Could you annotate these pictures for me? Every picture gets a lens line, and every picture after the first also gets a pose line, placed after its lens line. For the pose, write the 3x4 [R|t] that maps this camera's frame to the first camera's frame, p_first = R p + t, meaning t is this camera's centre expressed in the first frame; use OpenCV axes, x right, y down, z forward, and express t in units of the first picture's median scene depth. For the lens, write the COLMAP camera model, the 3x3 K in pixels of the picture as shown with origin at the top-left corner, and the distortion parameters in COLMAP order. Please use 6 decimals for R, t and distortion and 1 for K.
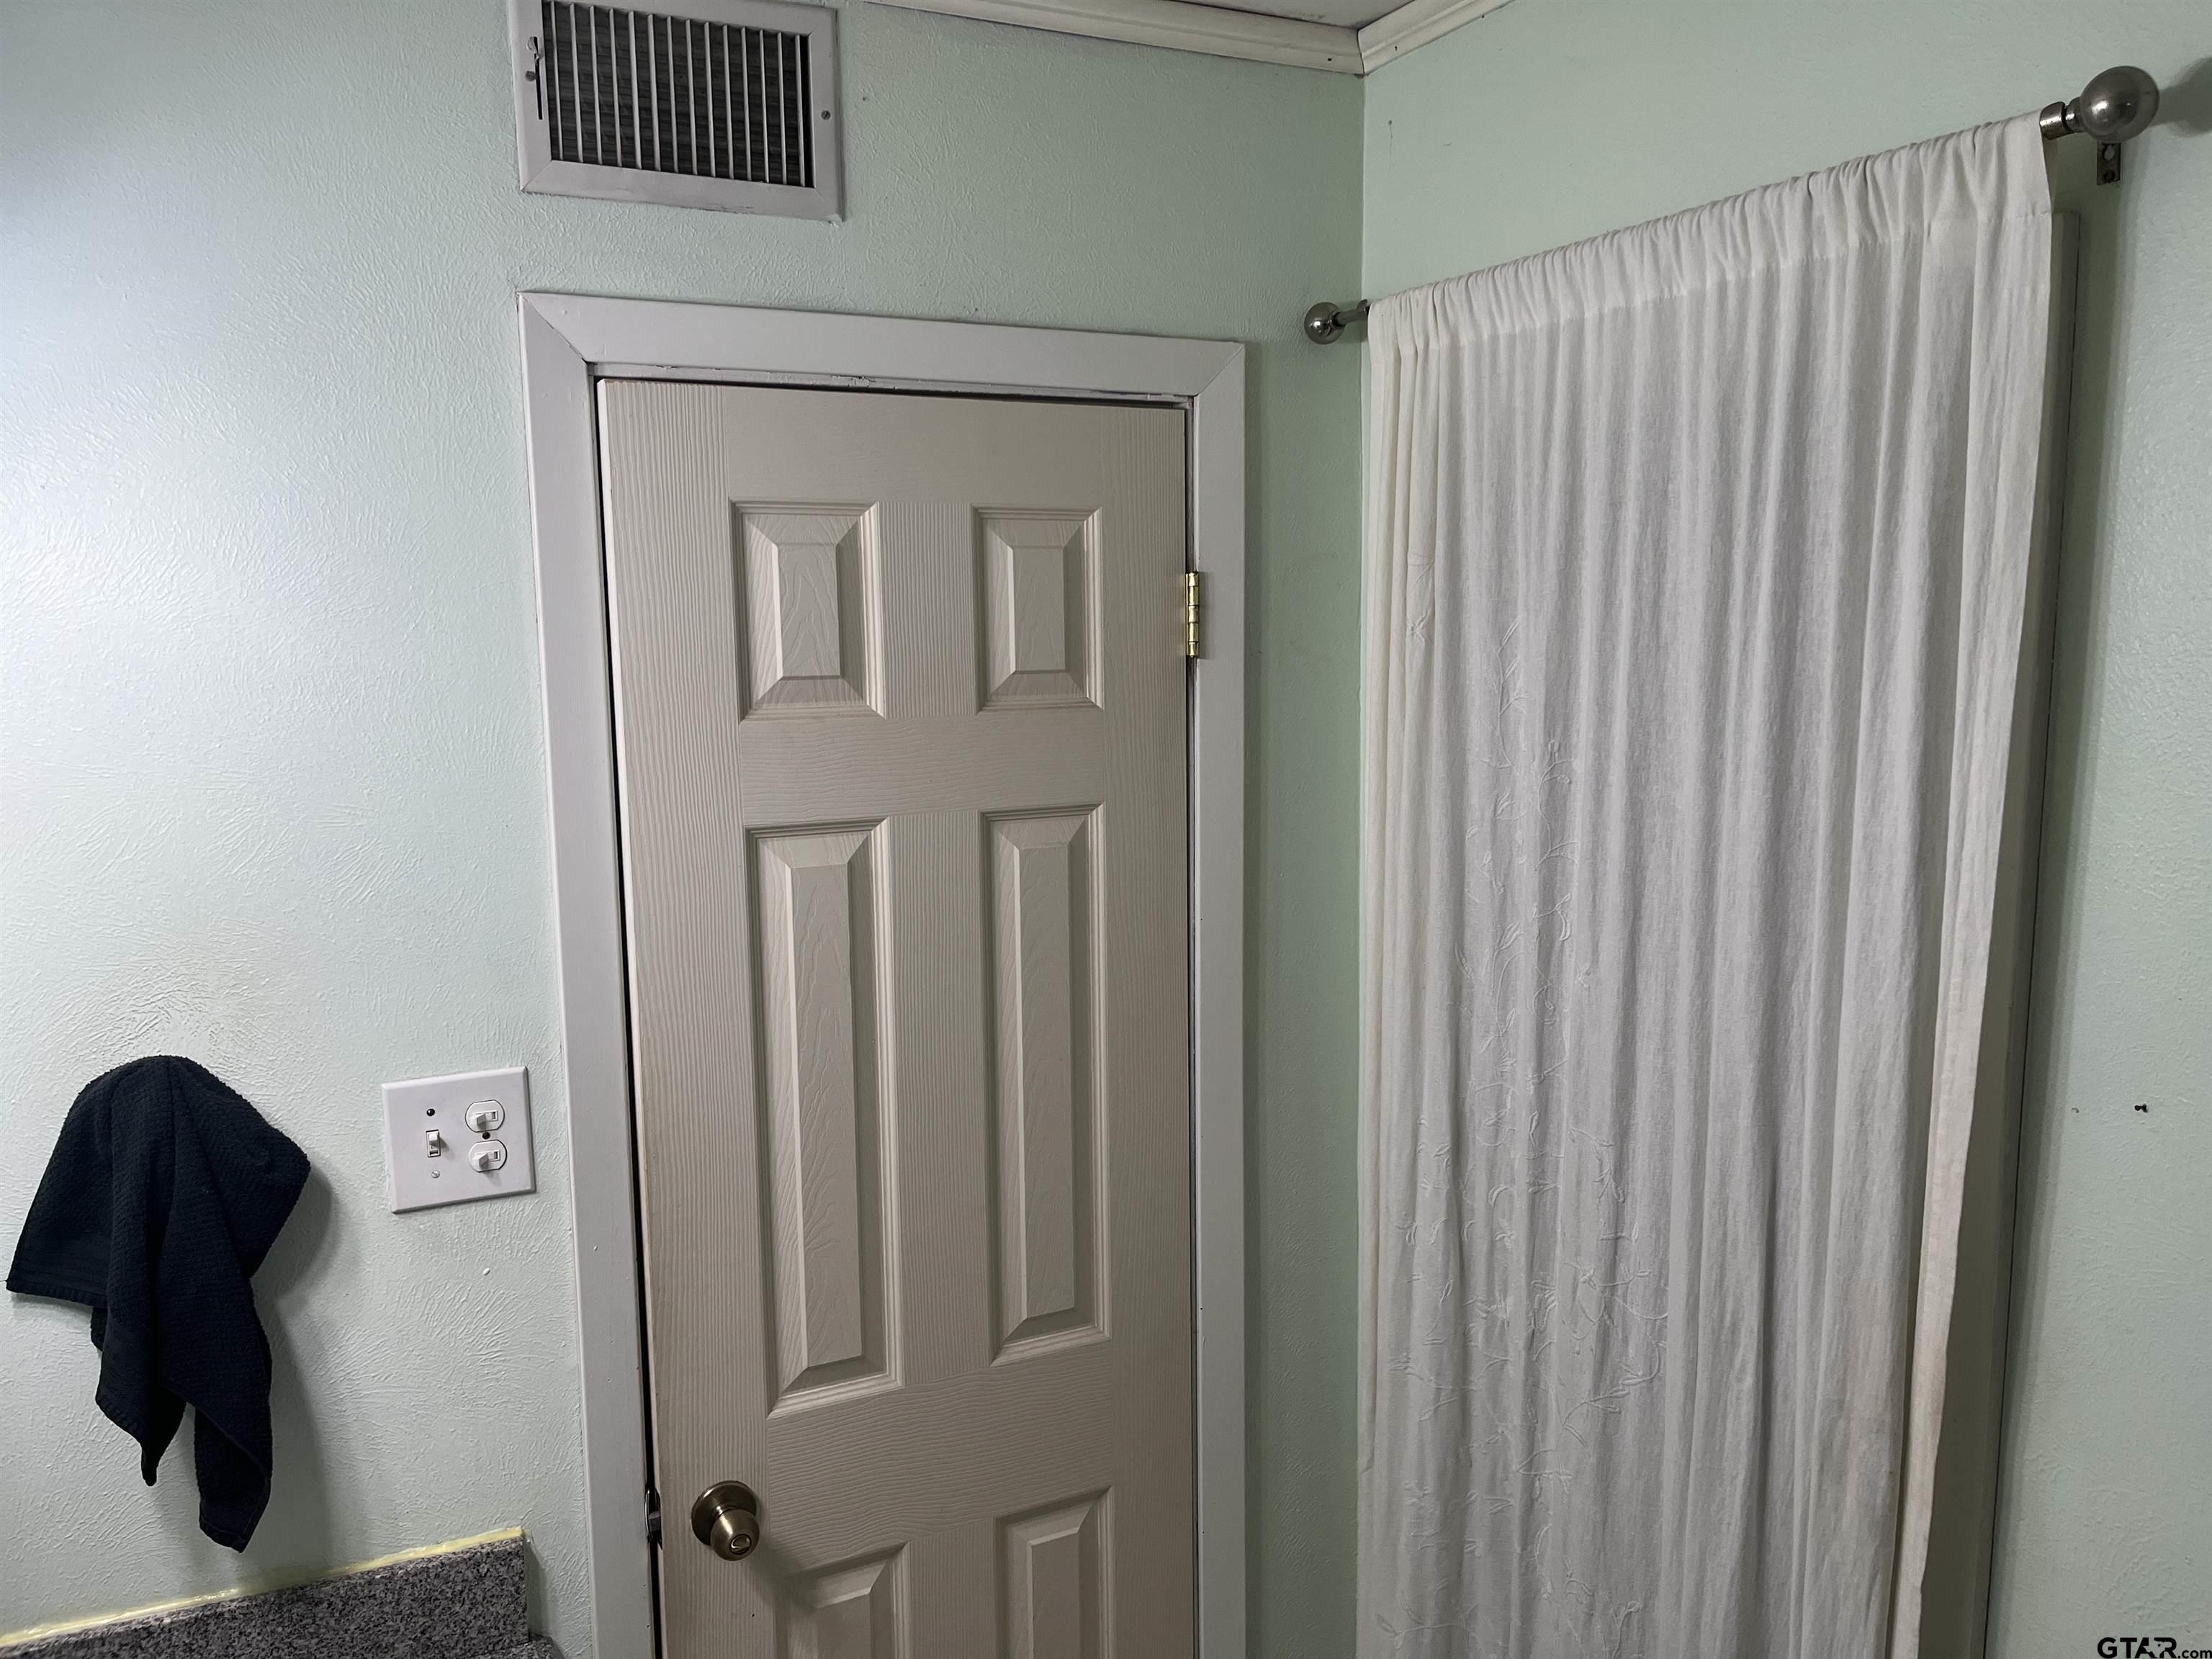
lens RADIAL K [[1683.6, 0, 1121.5], [0, 1683.6, 829.8], [0, 0, 1]] dist [0.067811, -0.075387]
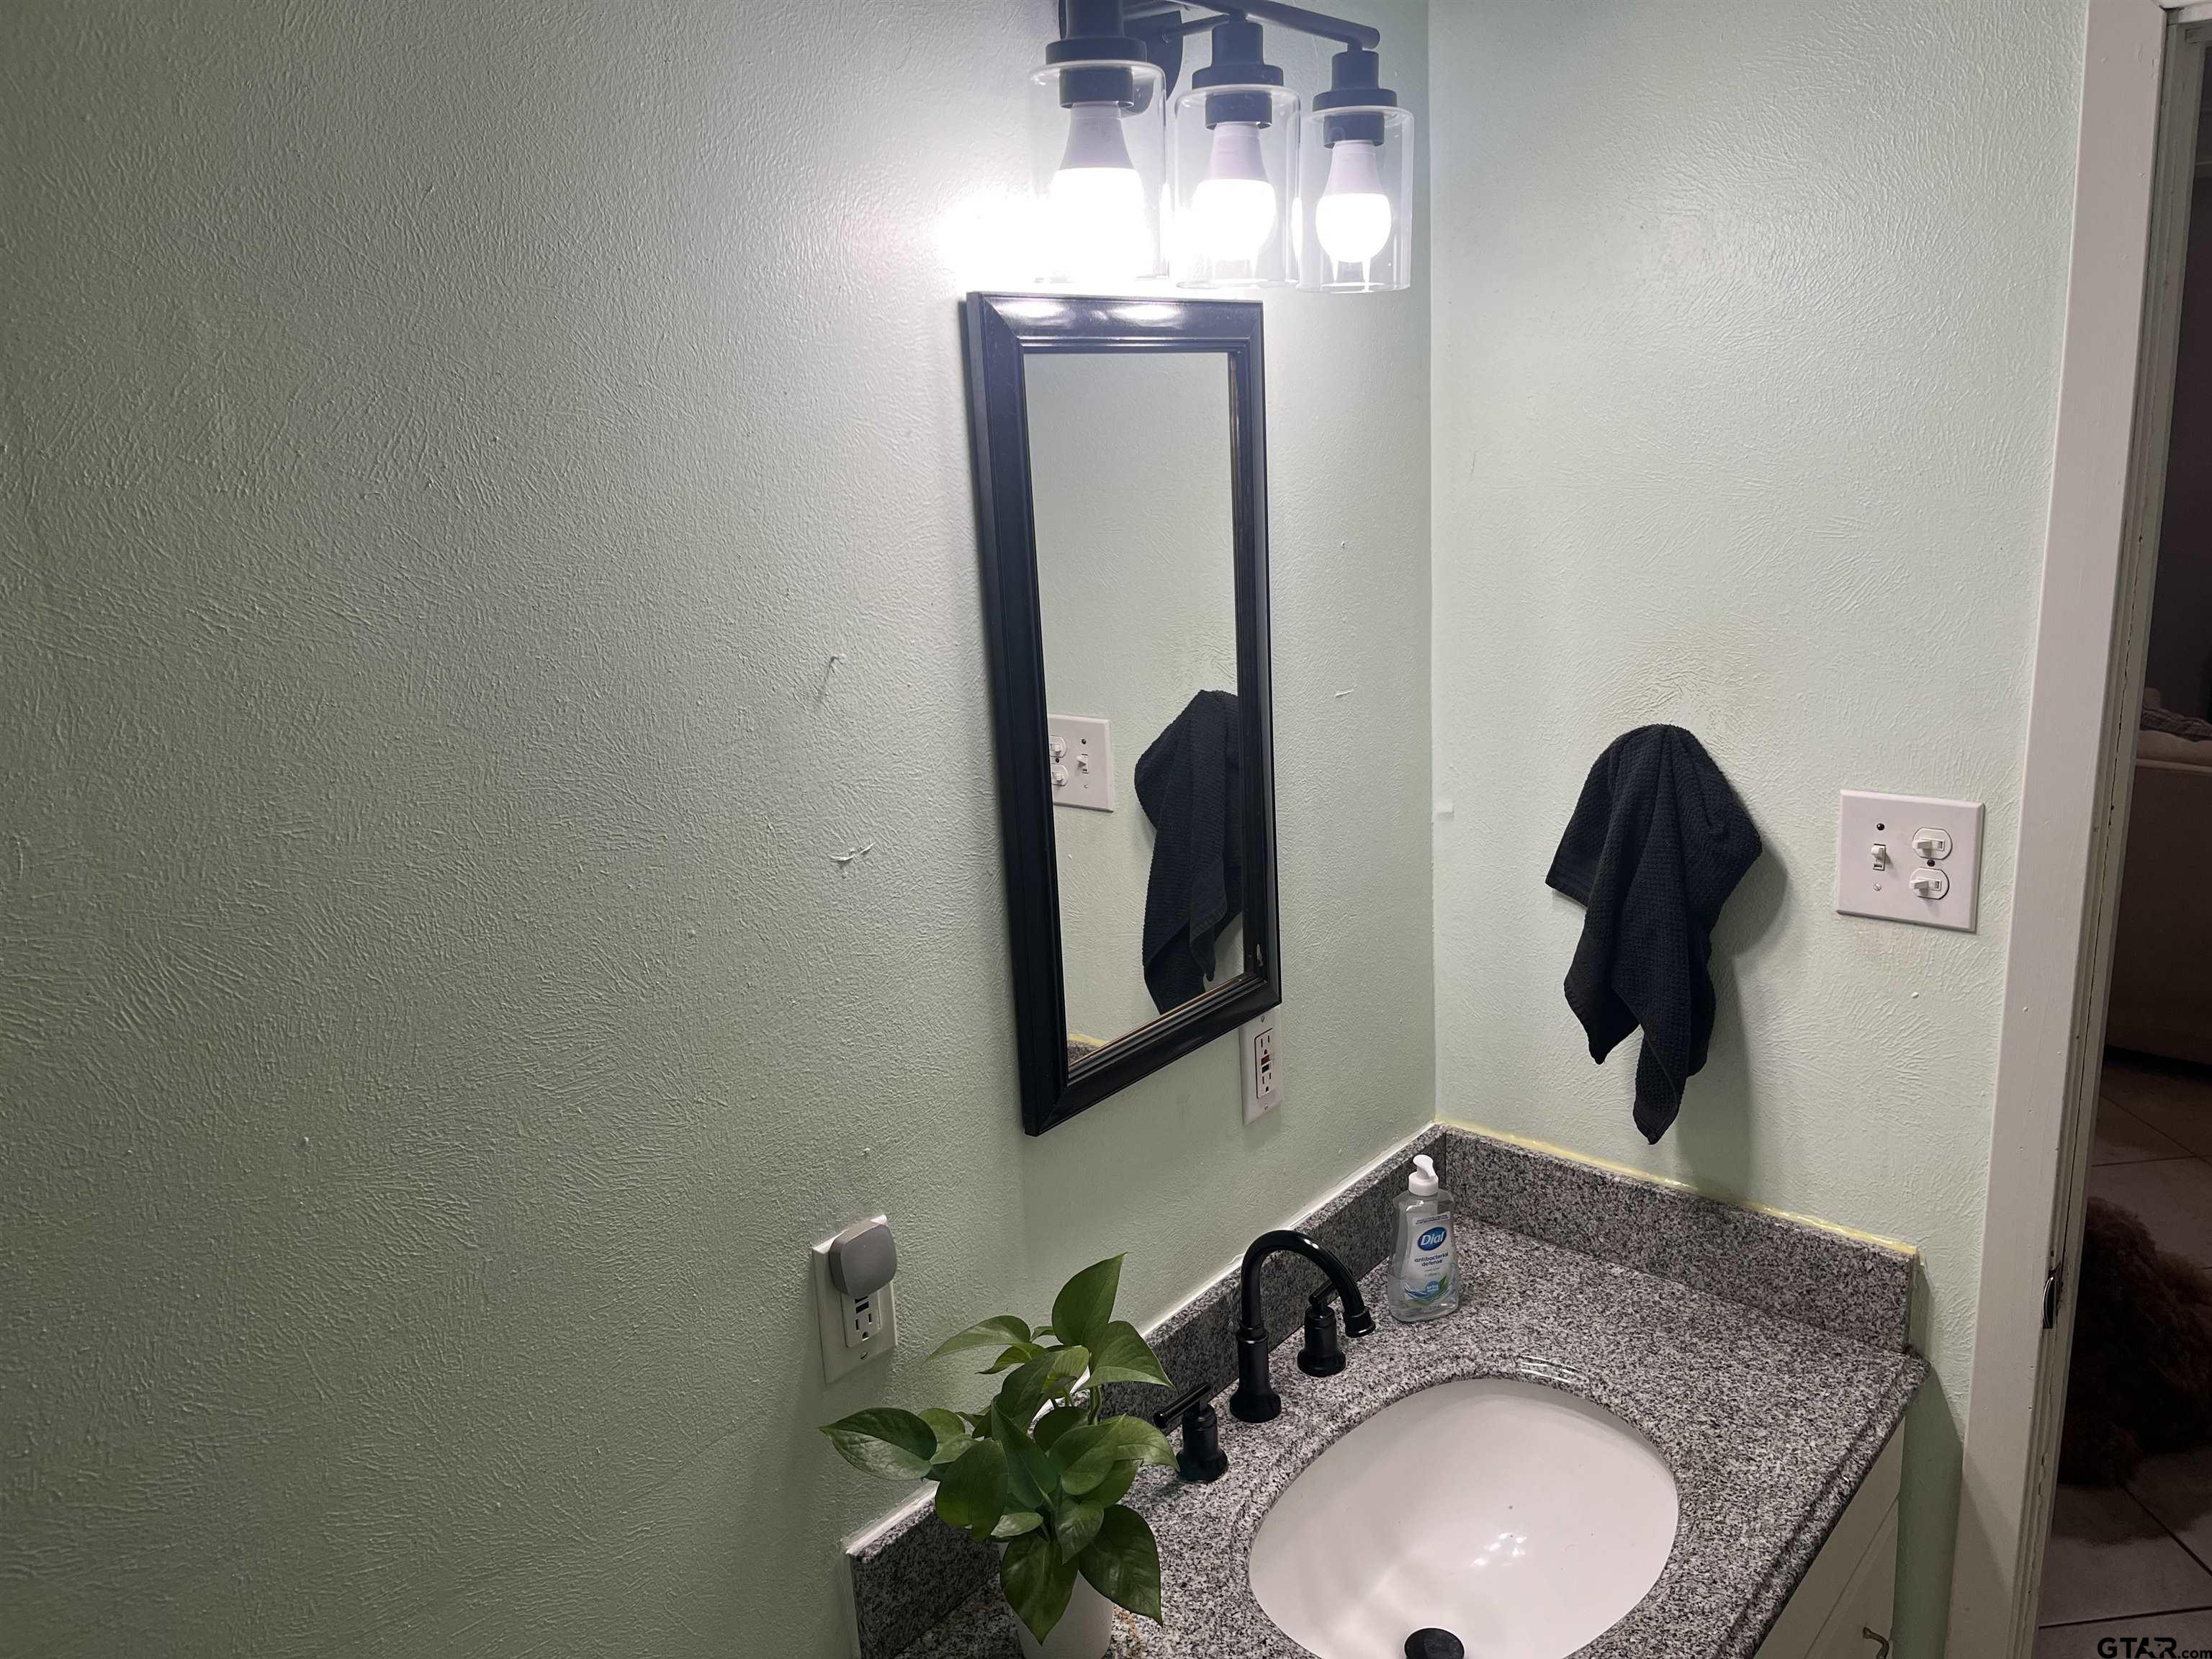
lens RADIAL K [[1683.6, 0, 1121.5], [0, 1683.6, 829.8], [0, 0, 1]] dist [0.067811, -0.075387]
pose [[0.438340, 0.218231, -0.871914, 0.286860], [-0.078576, 0.975666, 0.204697, -0.005924], [0.895368, -0.021215, 0.444821, 0.133677]]
